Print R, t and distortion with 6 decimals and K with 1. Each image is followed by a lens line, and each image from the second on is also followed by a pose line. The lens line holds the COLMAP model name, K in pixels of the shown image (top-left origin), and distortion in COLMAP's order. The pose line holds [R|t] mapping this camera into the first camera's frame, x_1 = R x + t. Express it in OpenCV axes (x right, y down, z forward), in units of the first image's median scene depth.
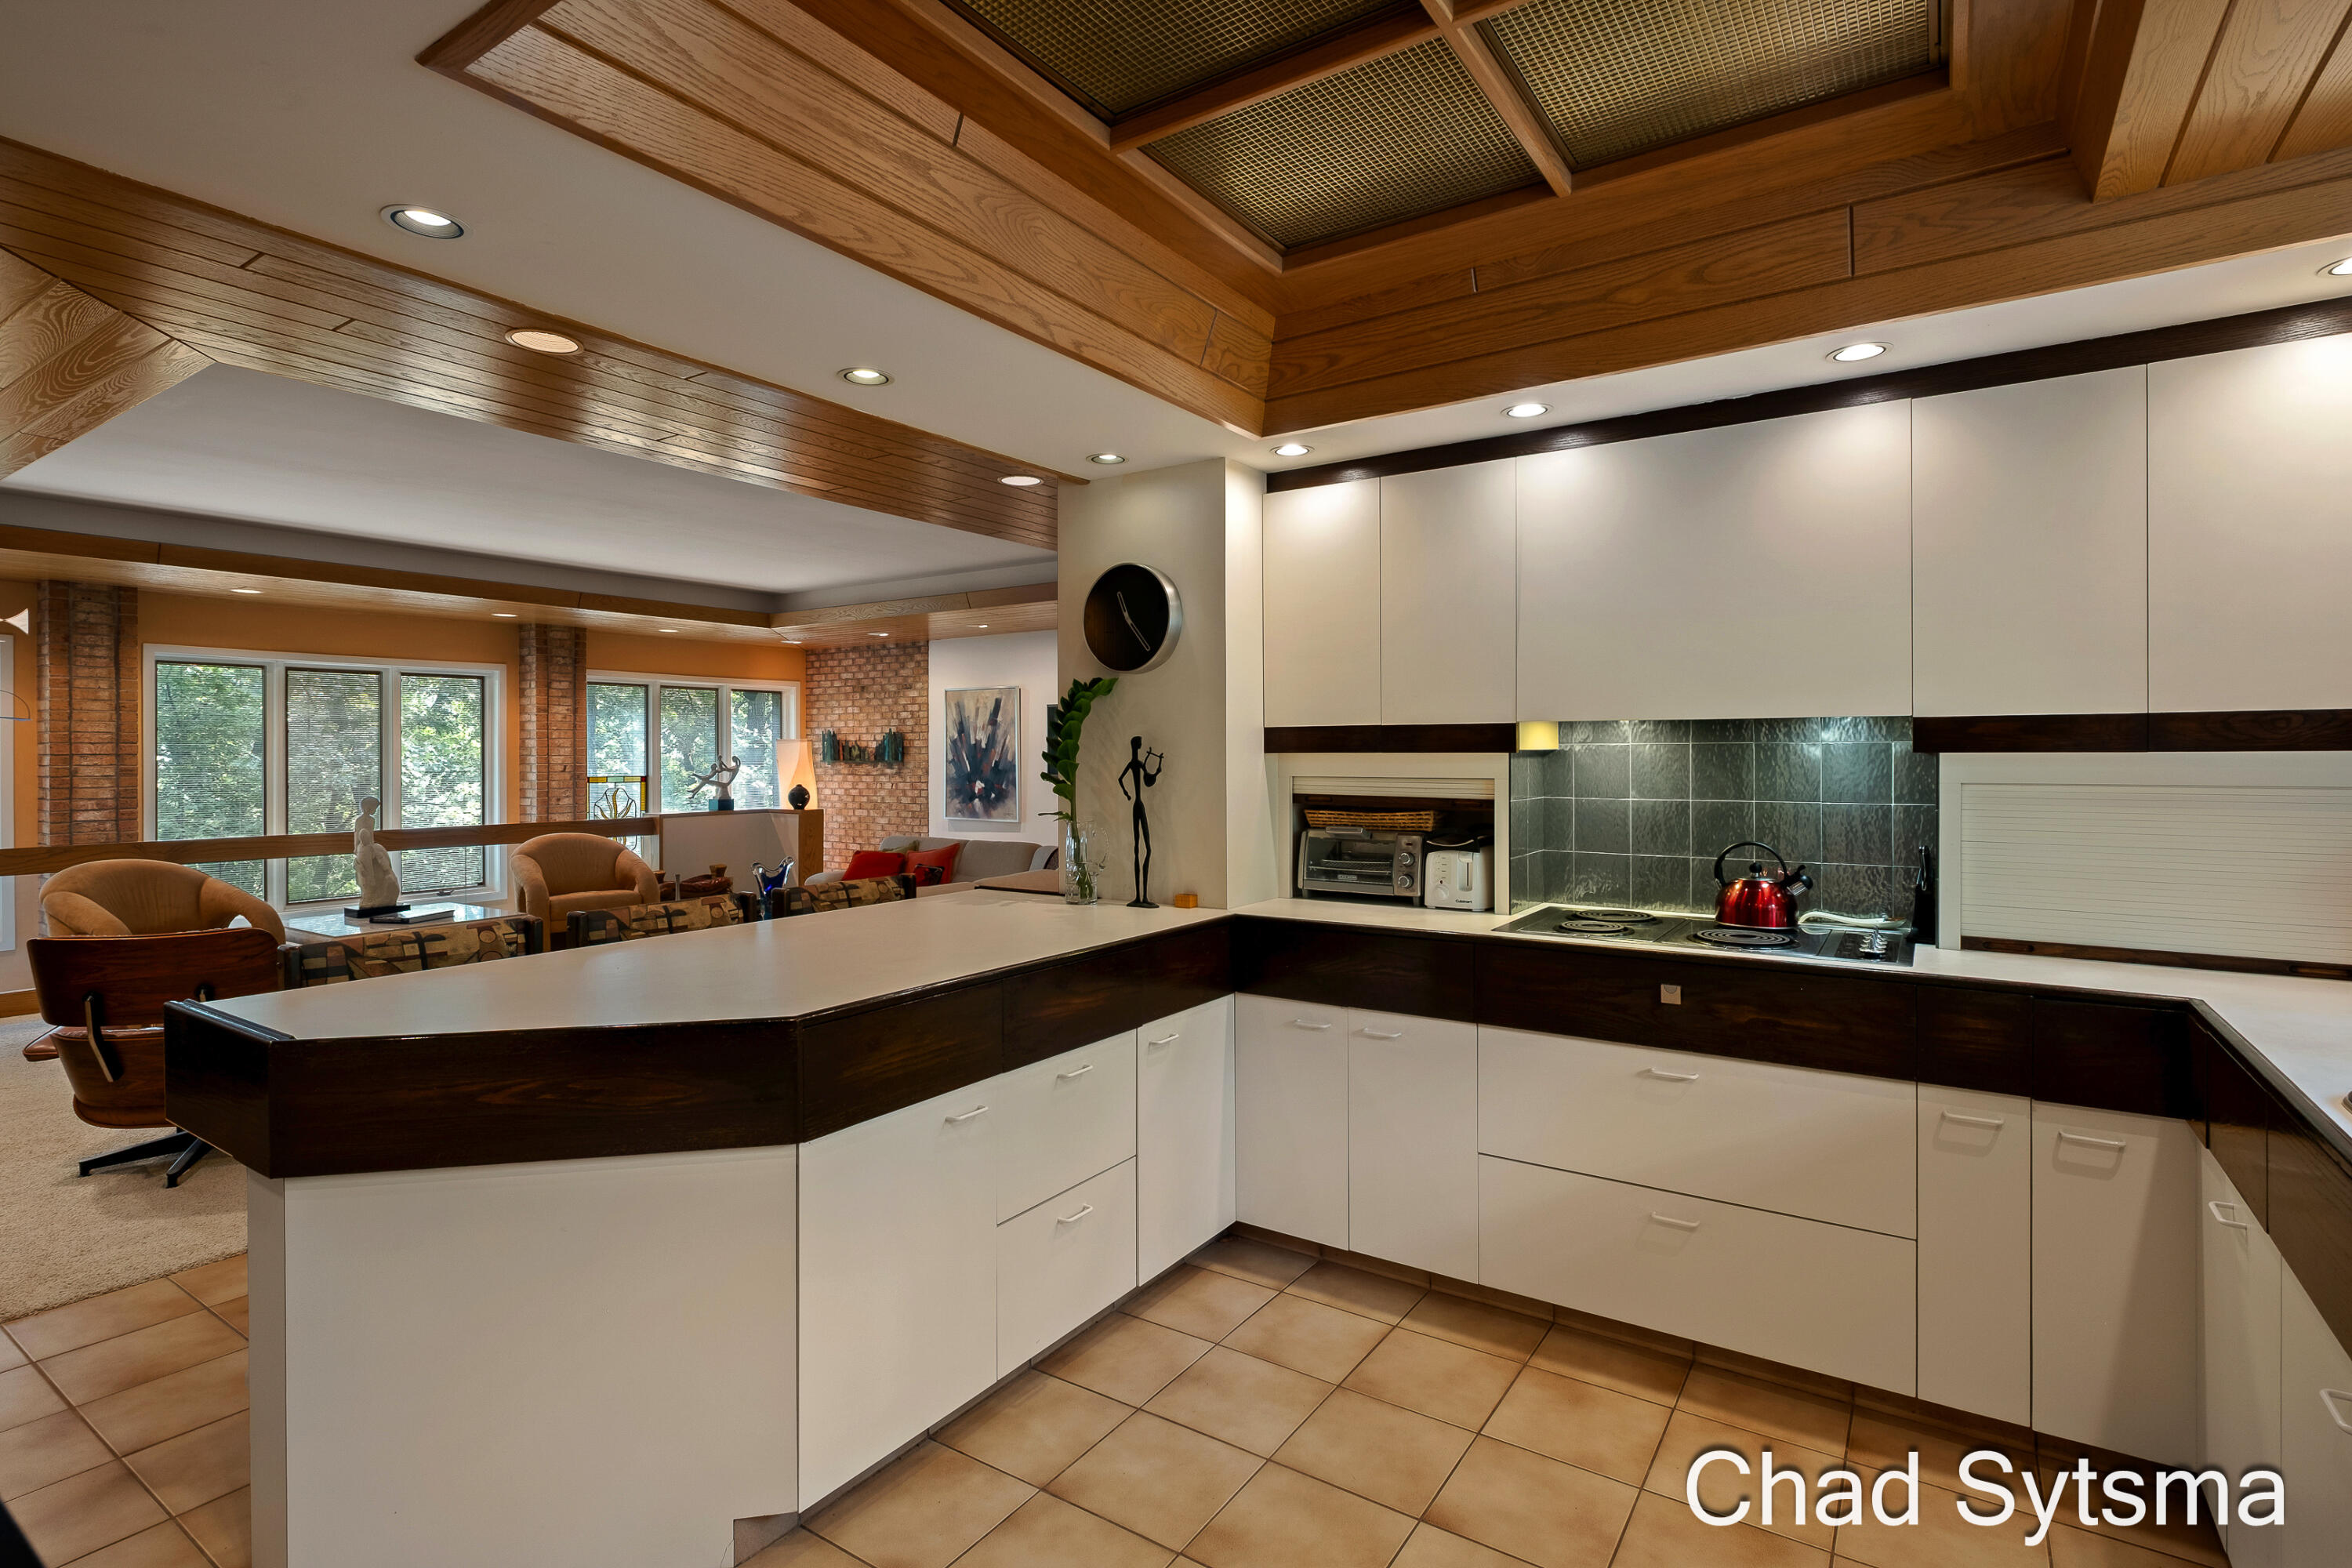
lens RADIAL K [[1128.0, 0, 1186.5], [0, 1128.0, 758.5], [0, 0, 1]] dist [0.000494, -0.002075]
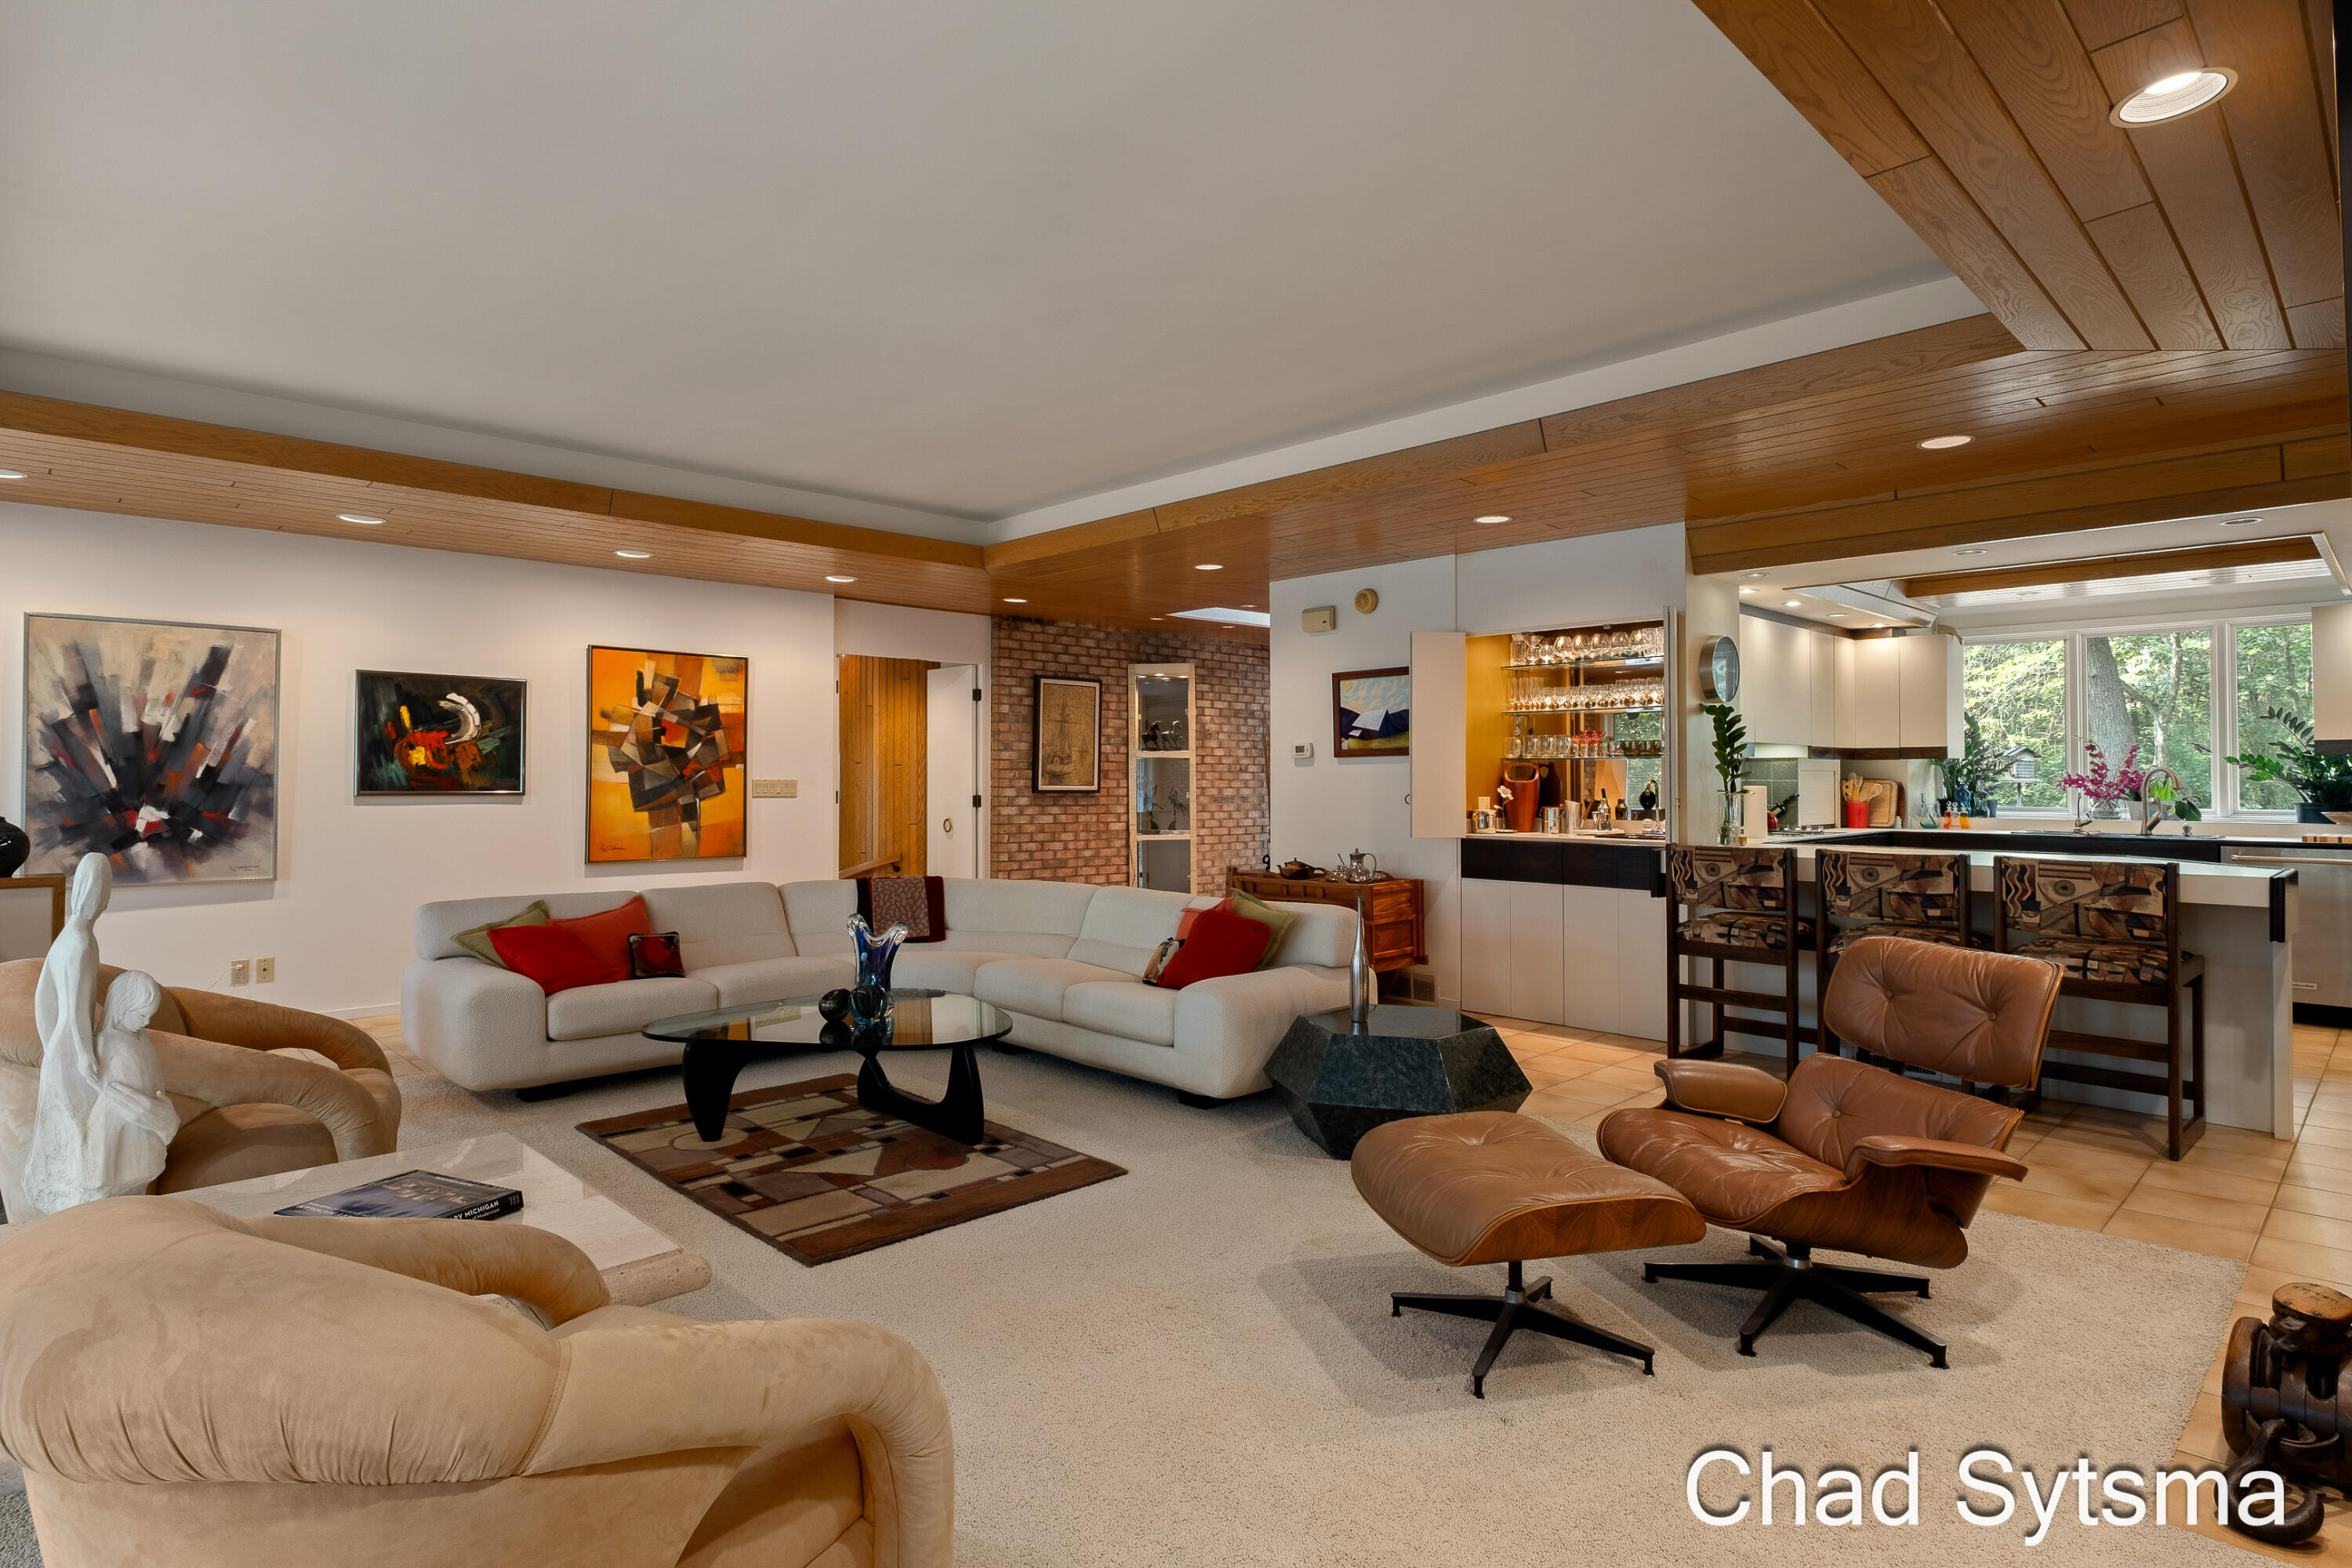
lens RADIAL K [[1228.9, 0, 1156.2], [0, 1228.9, 763.5], [0, 0, 1]] dist [0.000477, -0.001890]
pose [[0.219782, 0.014824, 0.975436, -1.942901], [0.004149, 0.999861, -0.016130, 0.035398], [-0.975540, 0.007592, 0.219690, 1.404874]]
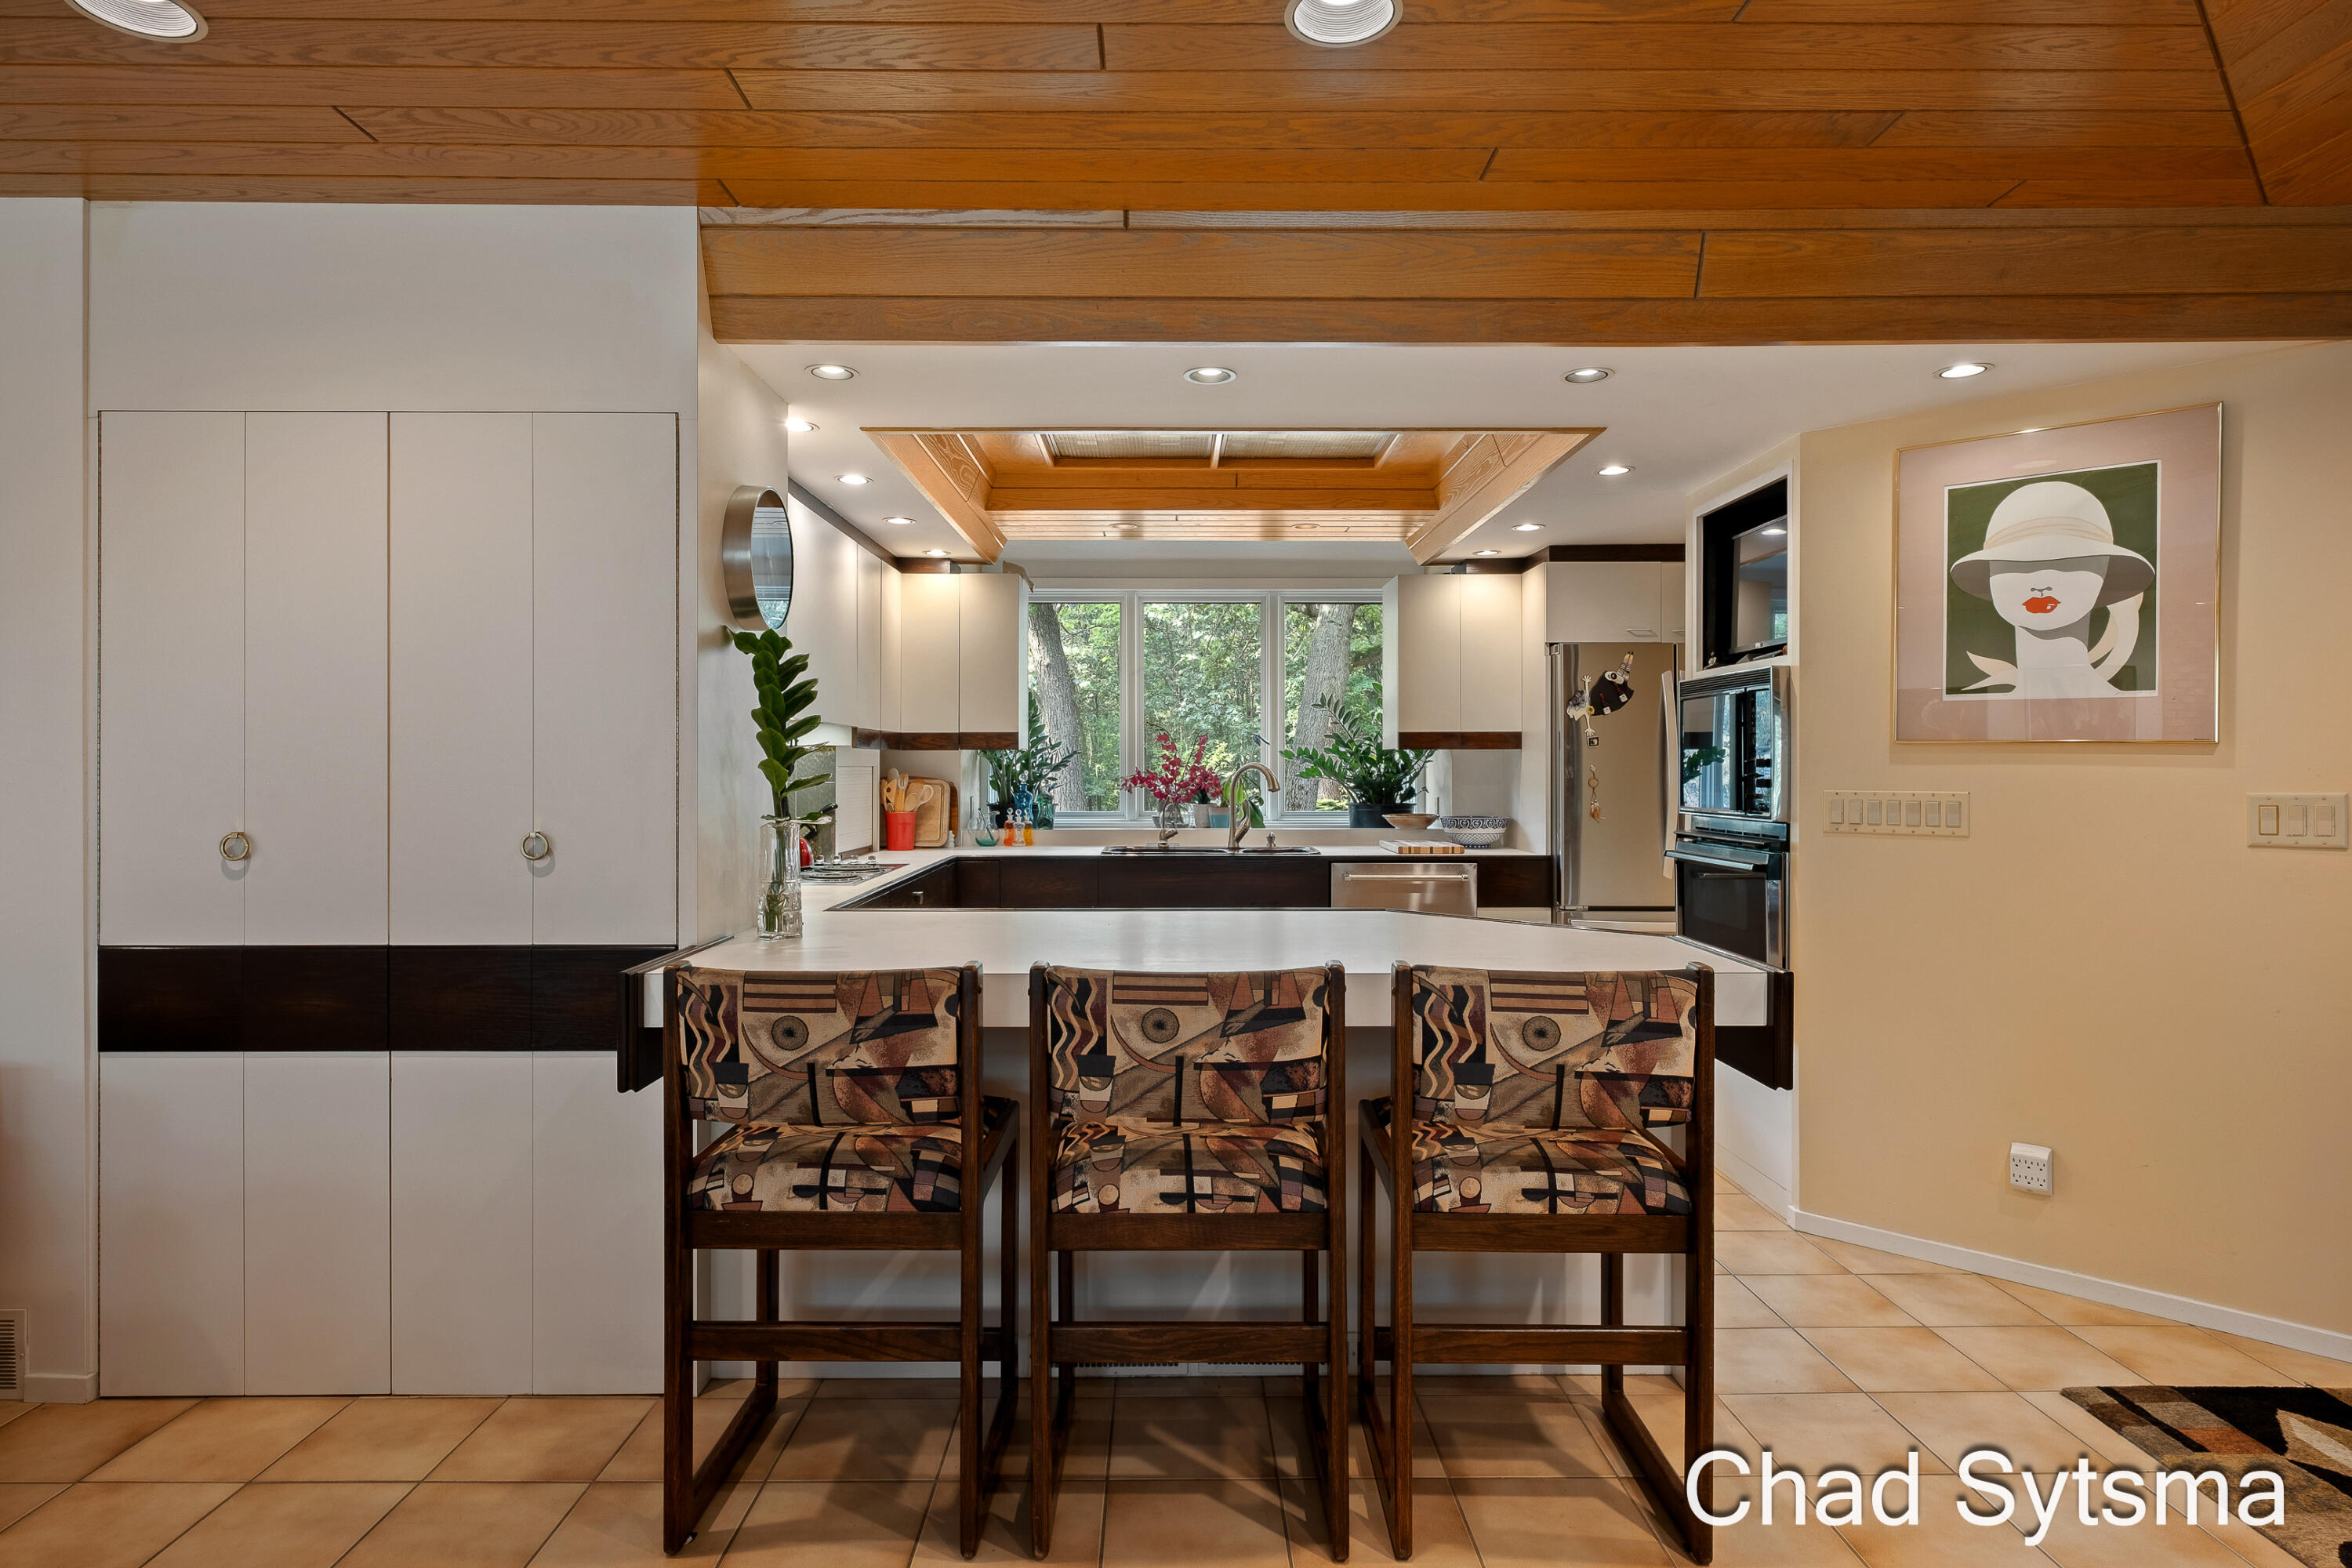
lens RADIAL K [[1327.8, 0, 1197.9], [0, 1327.8, 760.6], [0, 0, 1]] dist [0.002458, -0.001006]
pose [[-0.568276, 0.006920, 0.822809, -0.973295], [0.006591, 0.999971, -0.003858, 0.018384], [-0.822812, 0.003231, -0.568305, 1.272897]]
